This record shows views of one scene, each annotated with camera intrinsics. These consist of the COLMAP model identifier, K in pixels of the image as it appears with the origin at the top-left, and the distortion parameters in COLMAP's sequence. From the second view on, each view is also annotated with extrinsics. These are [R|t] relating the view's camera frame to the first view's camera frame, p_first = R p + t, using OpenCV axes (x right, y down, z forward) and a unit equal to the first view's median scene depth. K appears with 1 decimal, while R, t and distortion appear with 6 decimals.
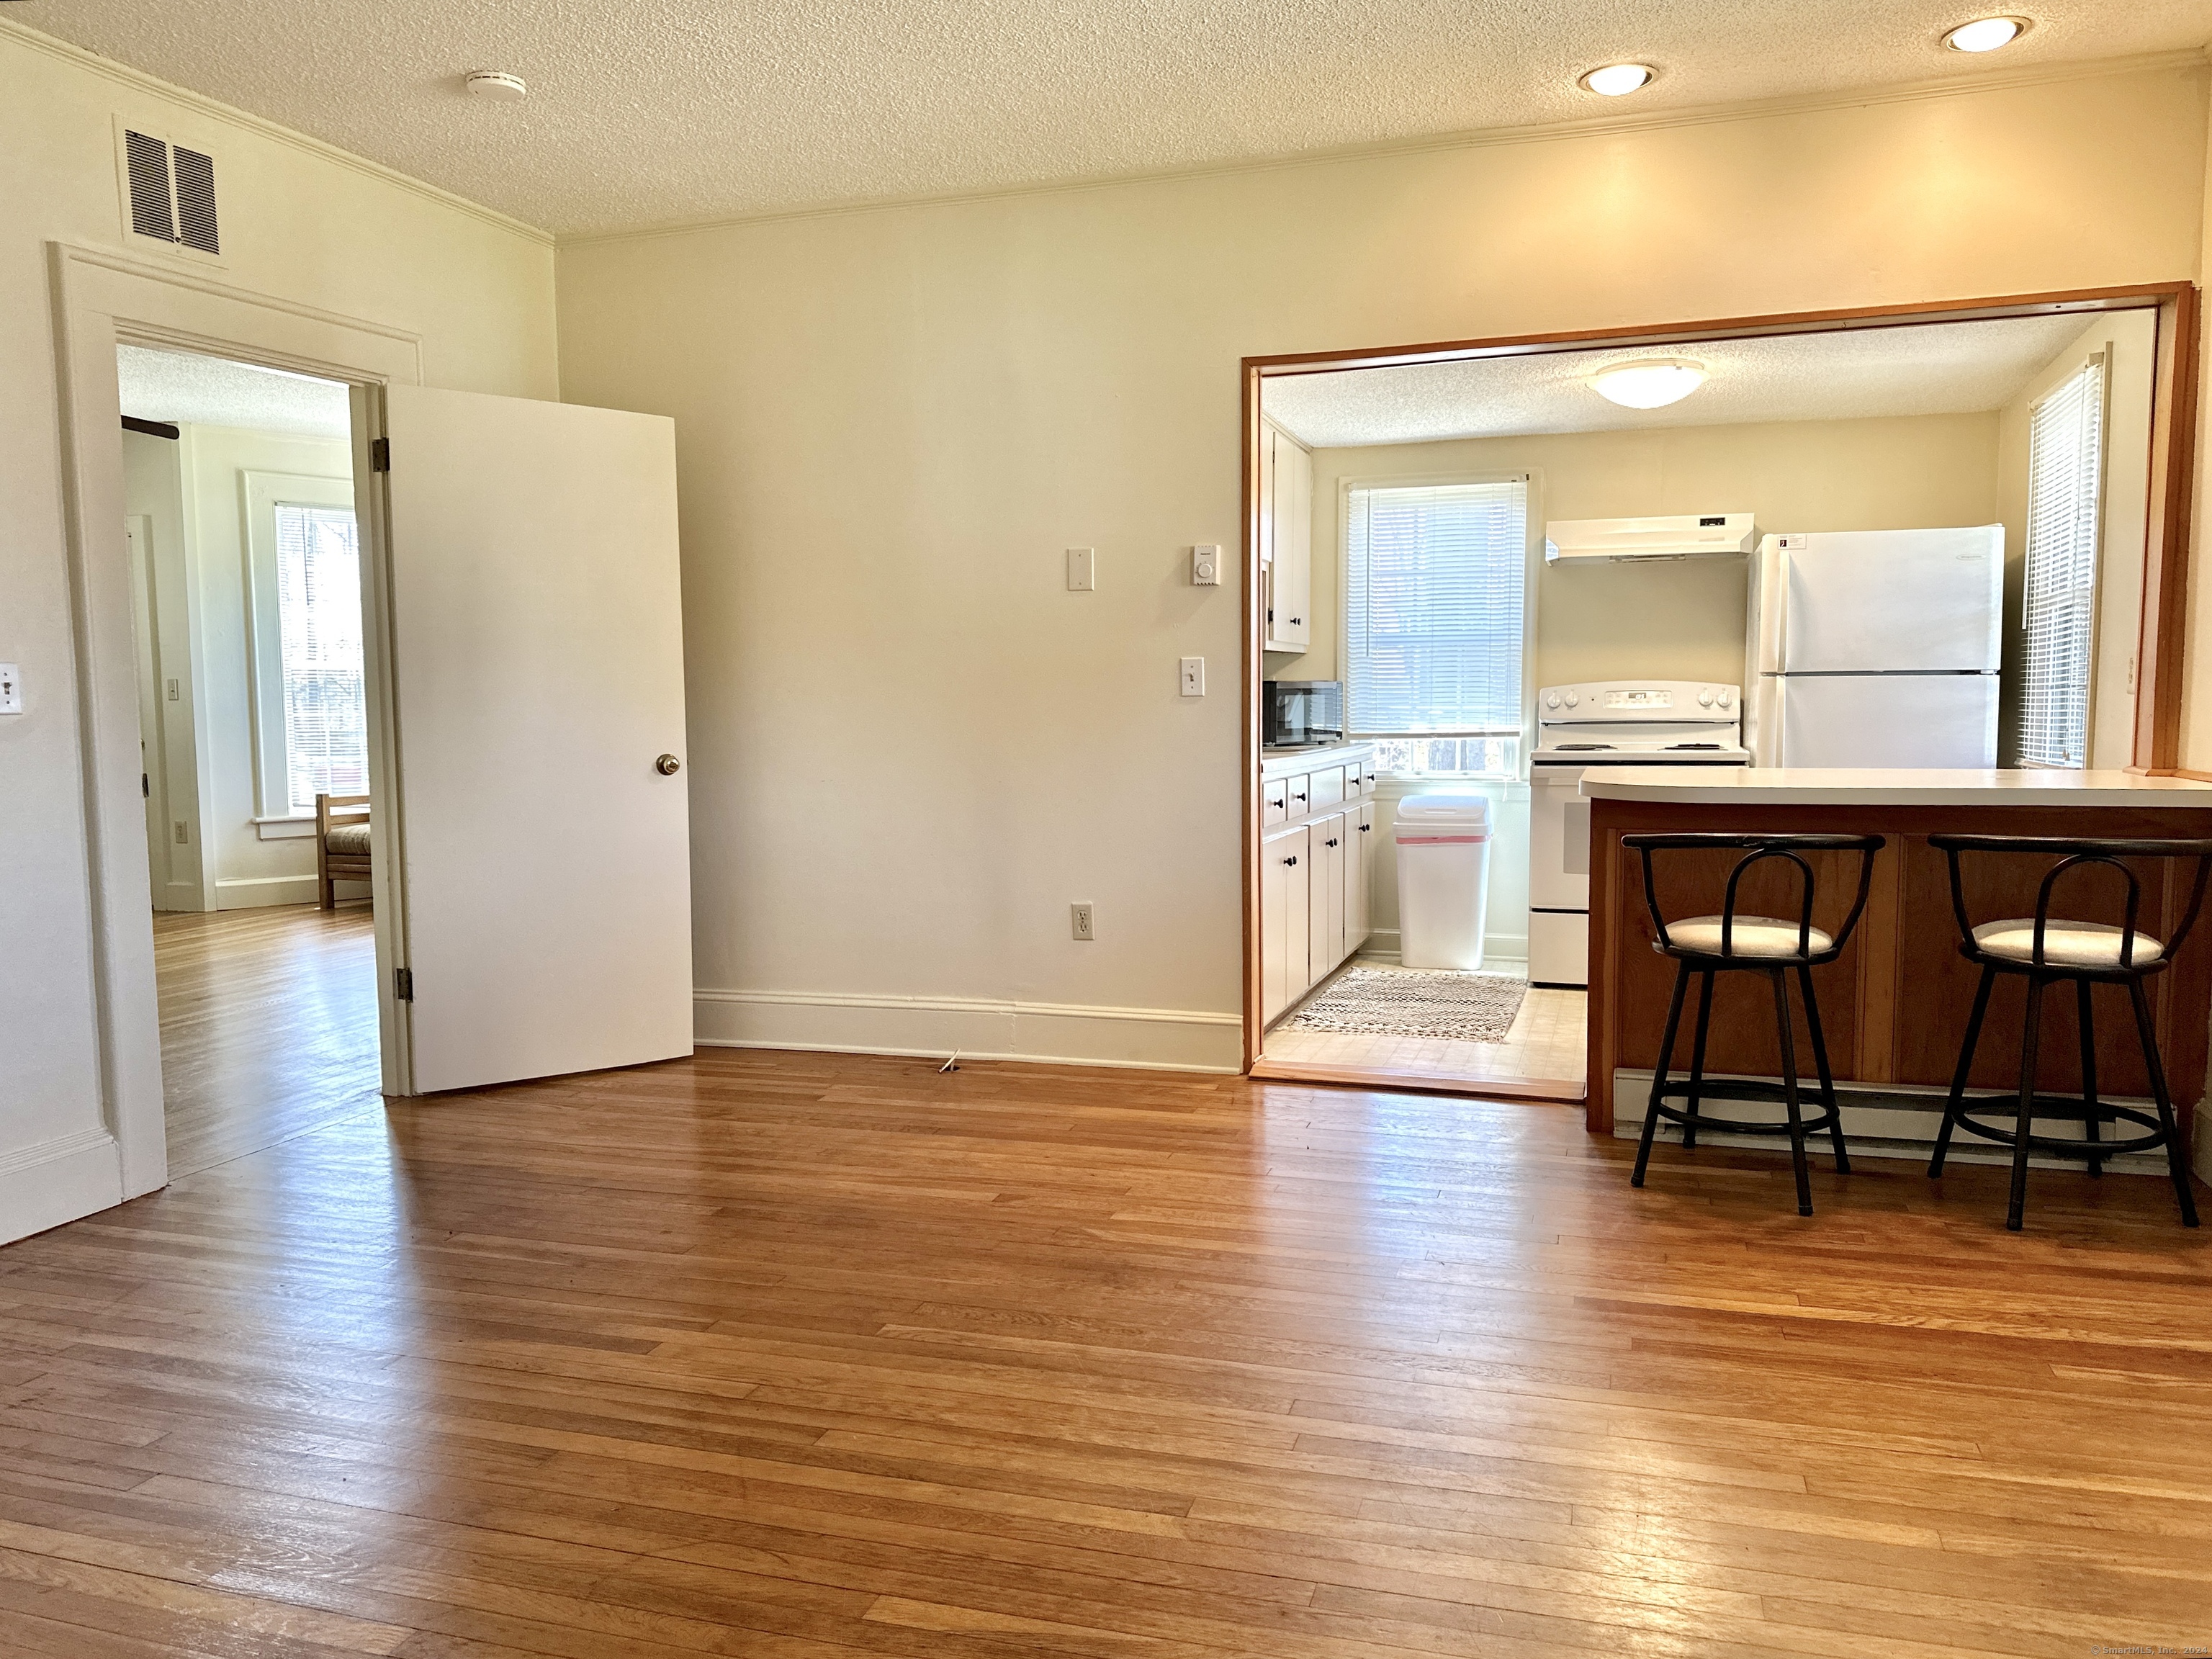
lens RADIAL K [[1540.5, 0, 1069.6], [0, 1540.5, 833.6], [0, 0, 1]] dist [0.054952, -0.085592]
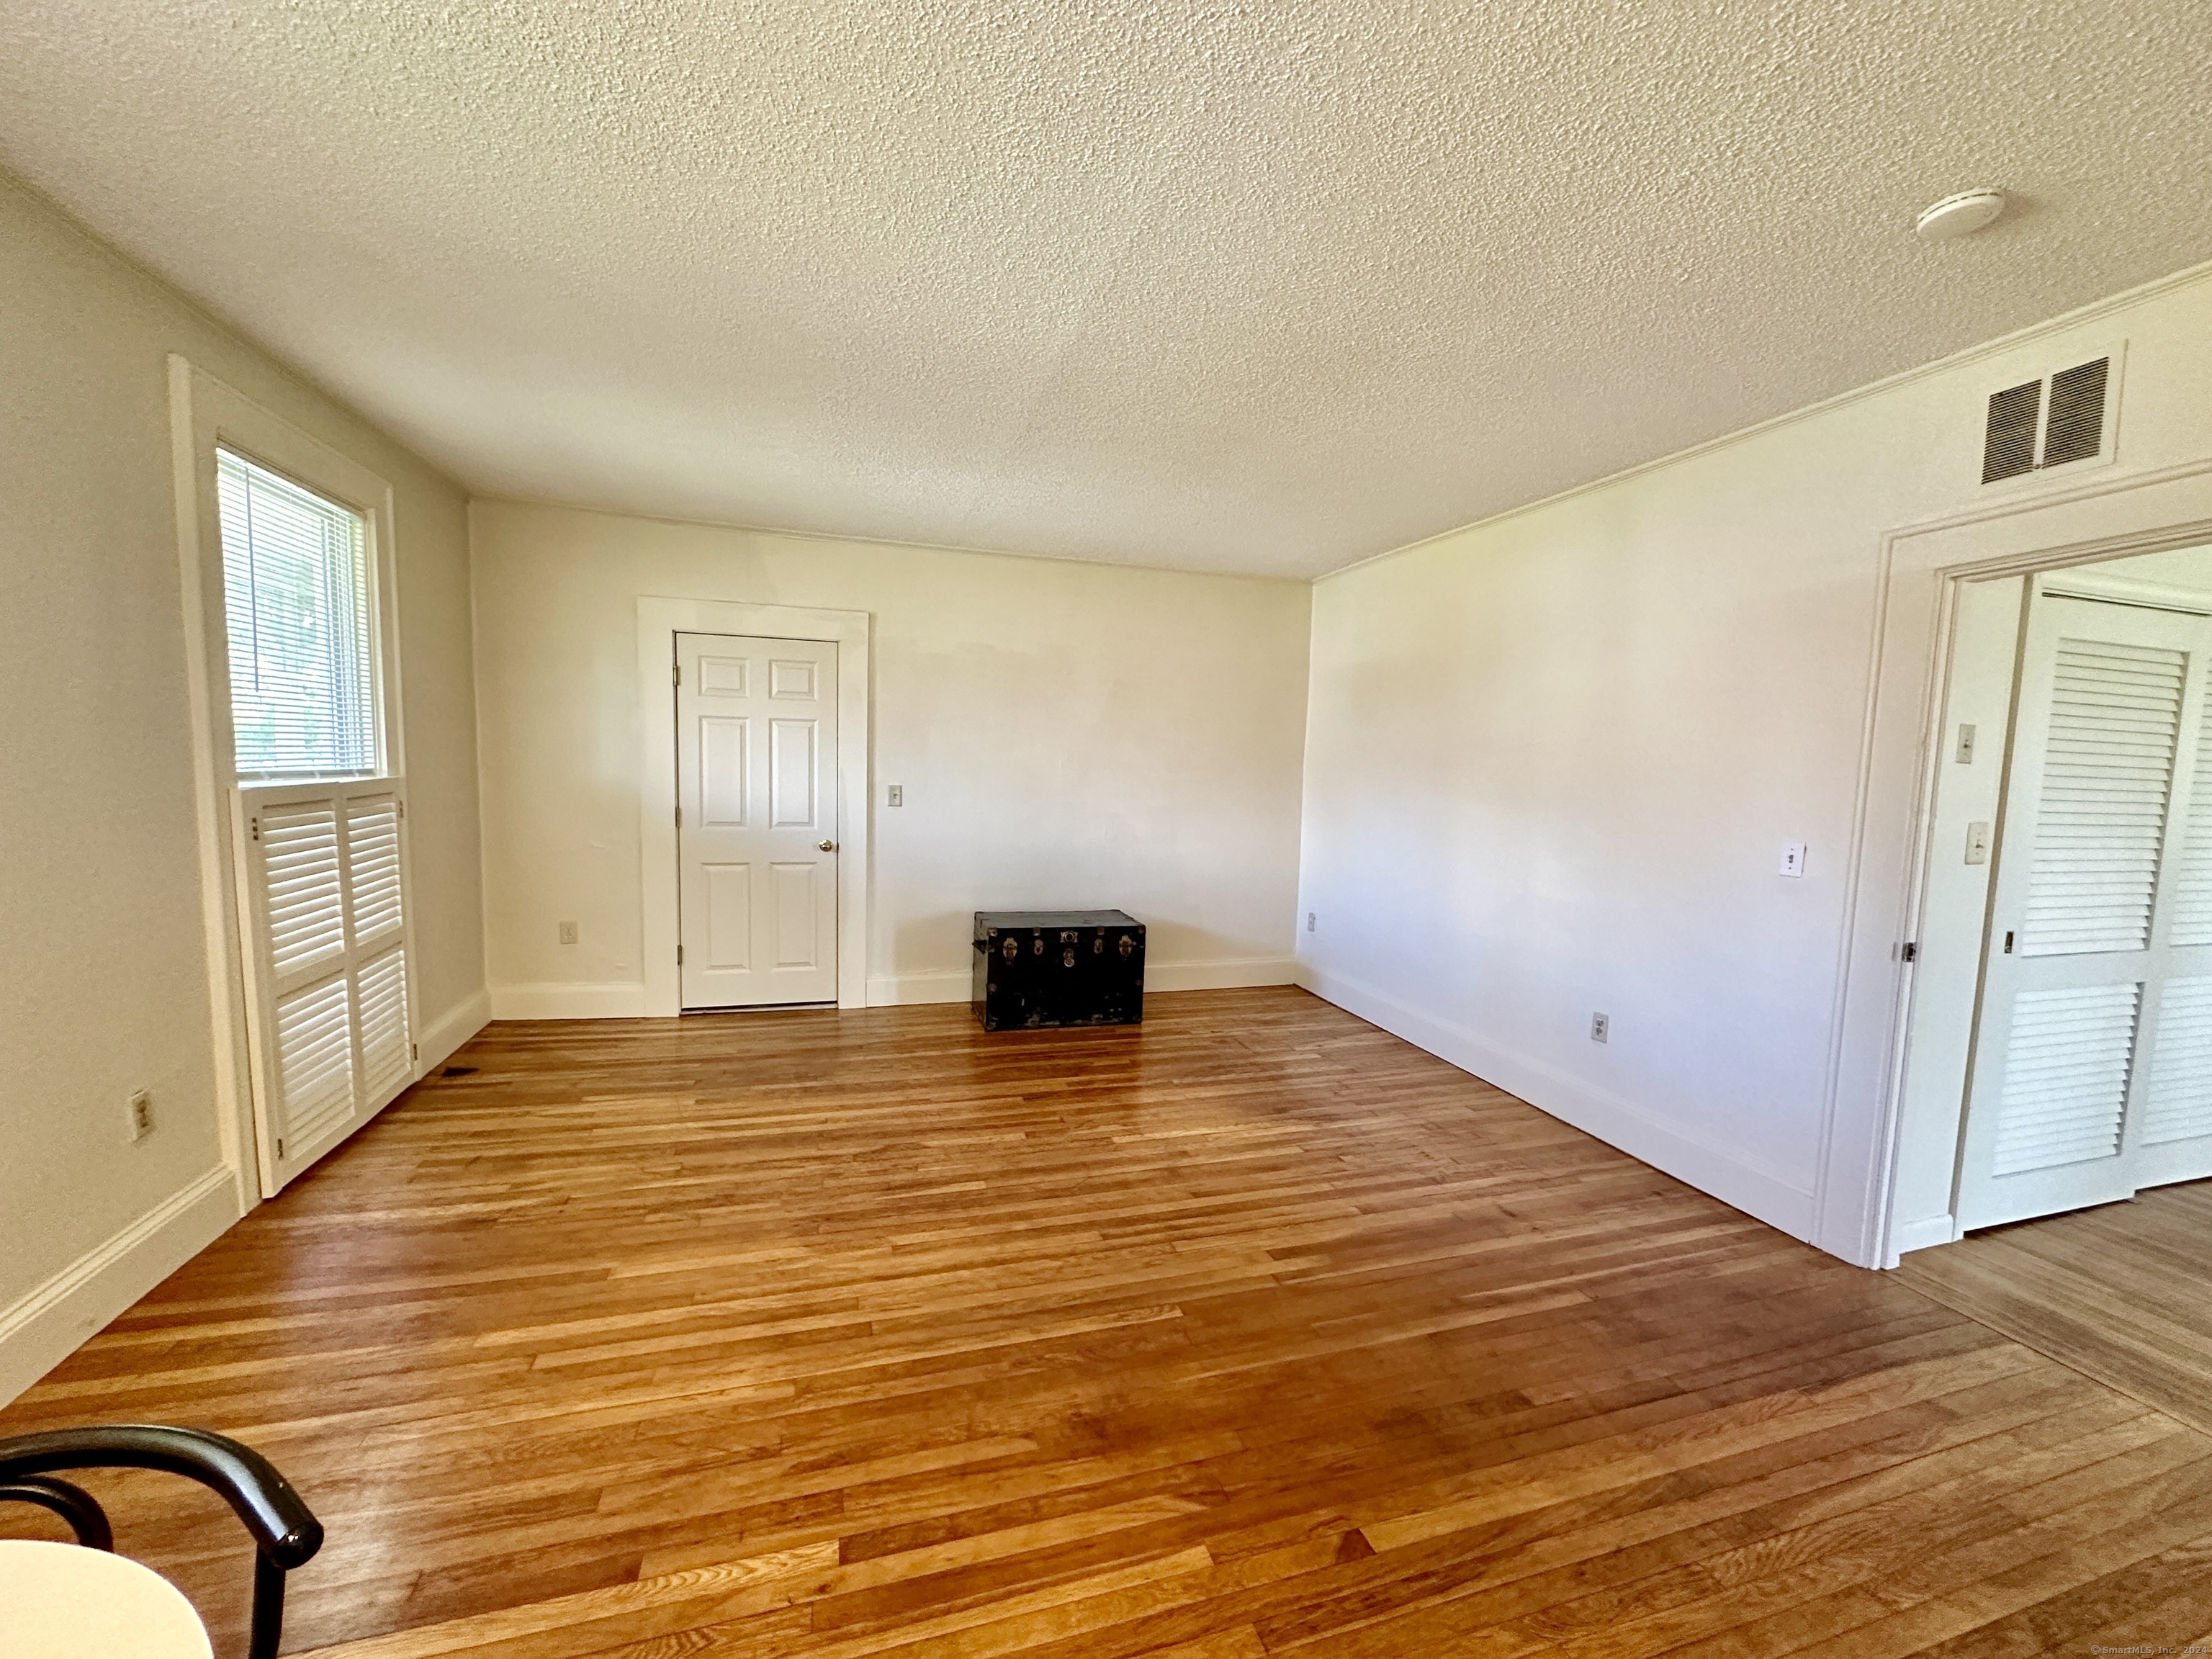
lens RADIAL K [[883.7, 0, 1116.5], [0, 883.7, 828.5], [0, 0, 1]] dist [-0.000863, -0.000045]
pose [[-0.787702, 0.038396, -0.614859, 0.377984], [-0.081076, 0.982914, 0.165247, -0.230404], [0.610698, 0.180016, -0.771130, 1.384613]]
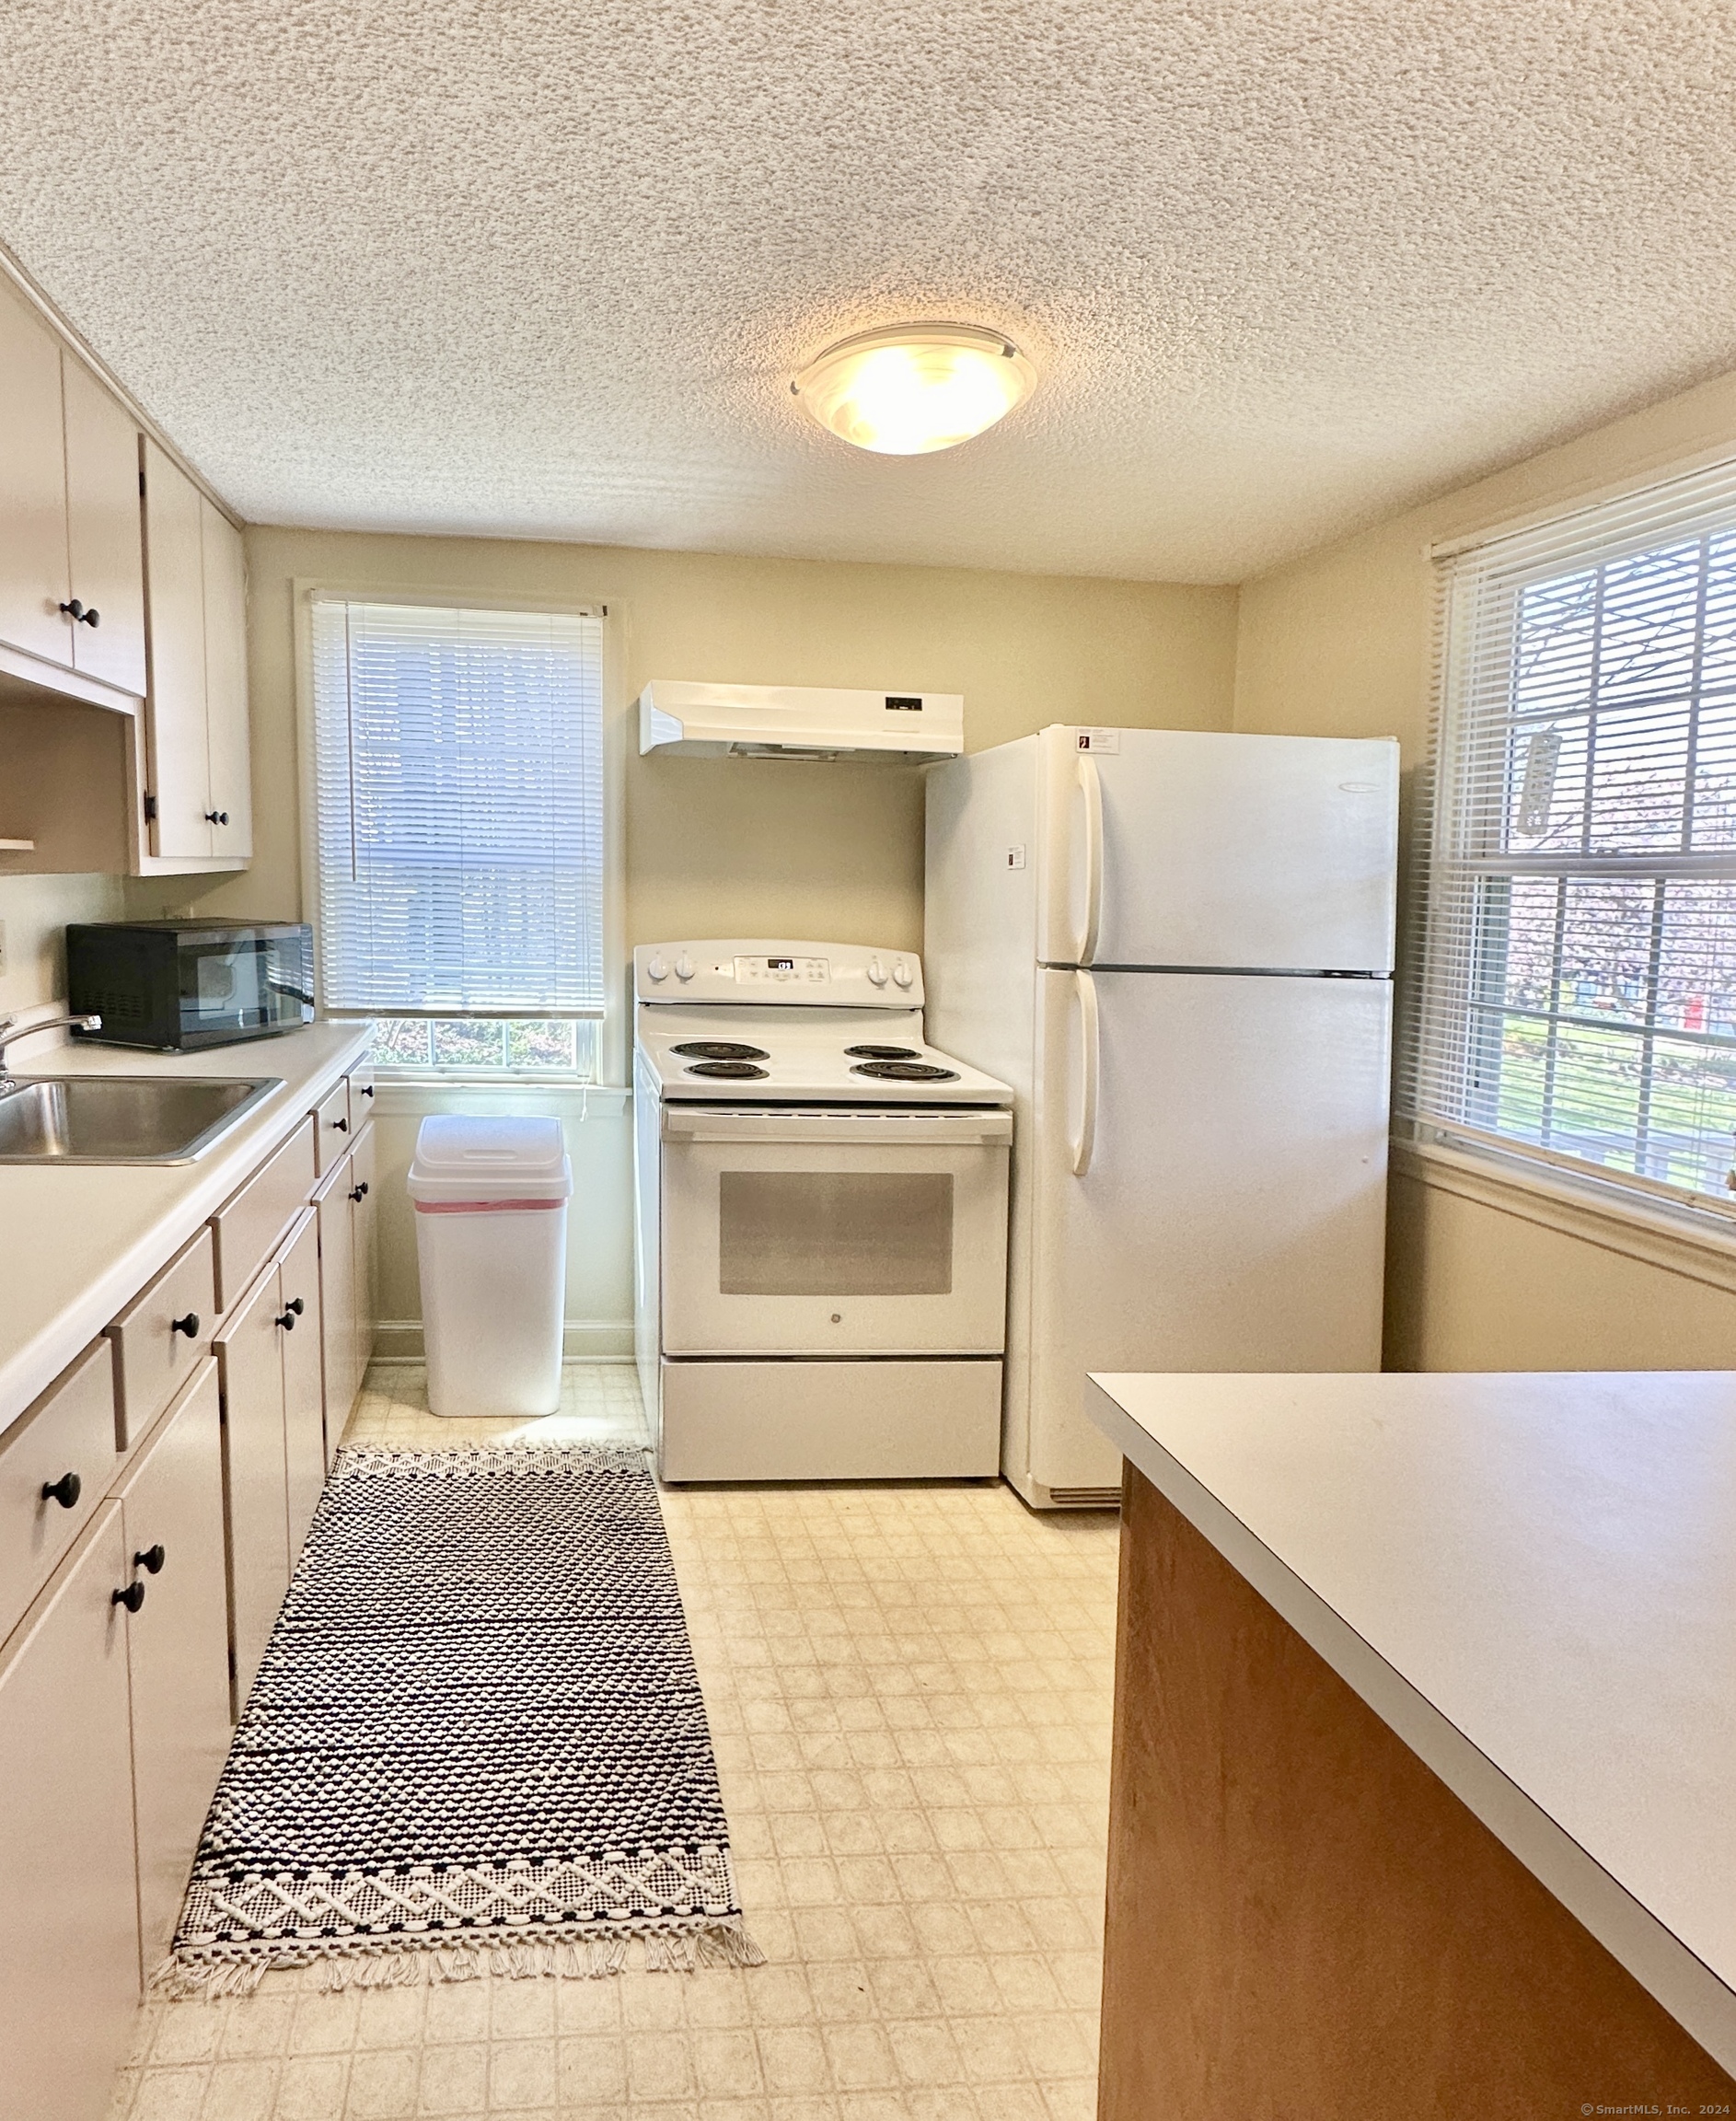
lens RADIAL K [[1611.6, 0, 902.1], [0, 1611.6, 1140.4], [0, 0, 1]] dist [0.012738, 0.002541]
pose [[0.869725, -0.039657, 0.491942, 0.073212], [0.009095, 0.997885, 0.064363, -0.059628], [-0.493454, -0.051504, 0.868246, 0.385299]]
